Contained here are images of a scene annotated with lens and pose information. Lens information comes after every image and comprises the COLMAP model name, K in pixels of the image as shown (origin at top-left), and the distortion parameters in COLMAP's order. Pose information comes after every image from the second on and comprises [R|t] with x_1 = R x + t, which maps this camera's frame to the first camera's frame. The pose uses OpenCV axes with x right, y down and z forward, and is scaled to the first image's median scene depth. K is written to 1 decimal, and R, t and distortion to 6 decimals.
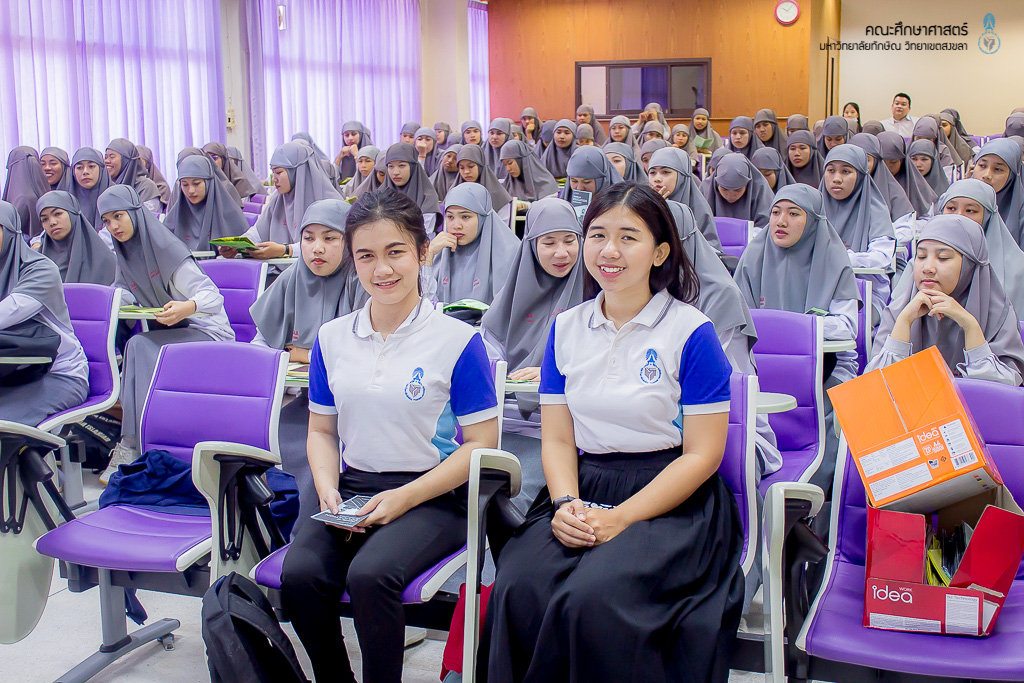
lens RADIAL K [[1348.6, 0, 510.9], [0, 1348.6, 337.4], [0, 0, 1]] dist [-0.015522, 0.000000]
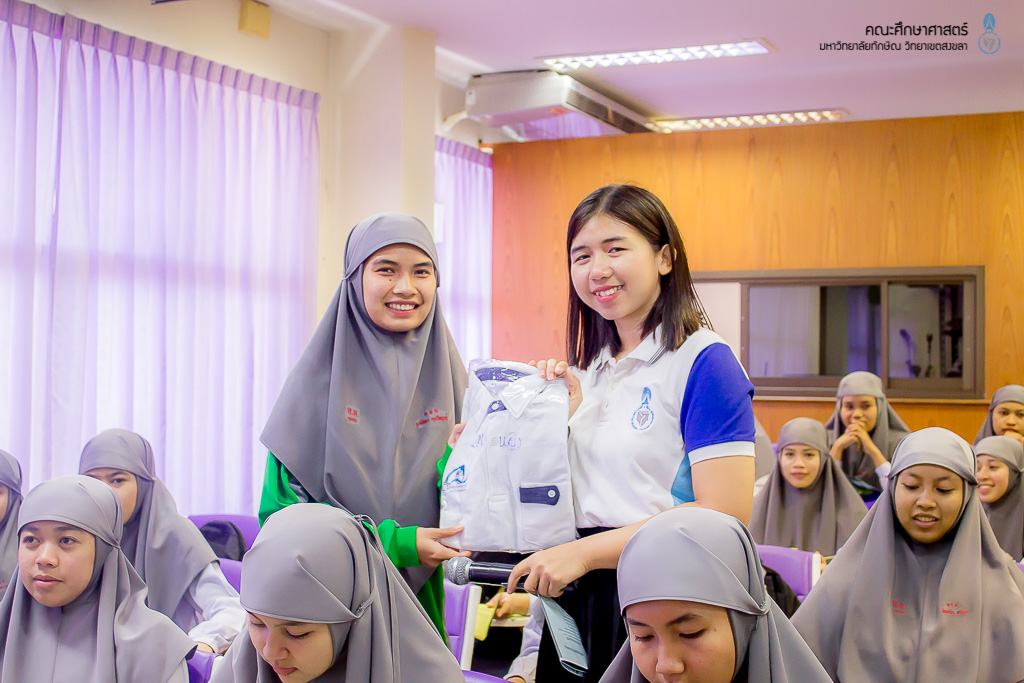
lens RADIAL K [[957.0, 0, 508.2], [0, 957.0, 337.2], [0, 0, 1]] dist [0.183403, -0.000610]
pose [[0.996935, 0.014147, -0.076951, 0.017341], [-0.027609, 0.983859, -0.176802, -0.129805], [0.073208, 0.178384, 0.981234, 0.717505]]
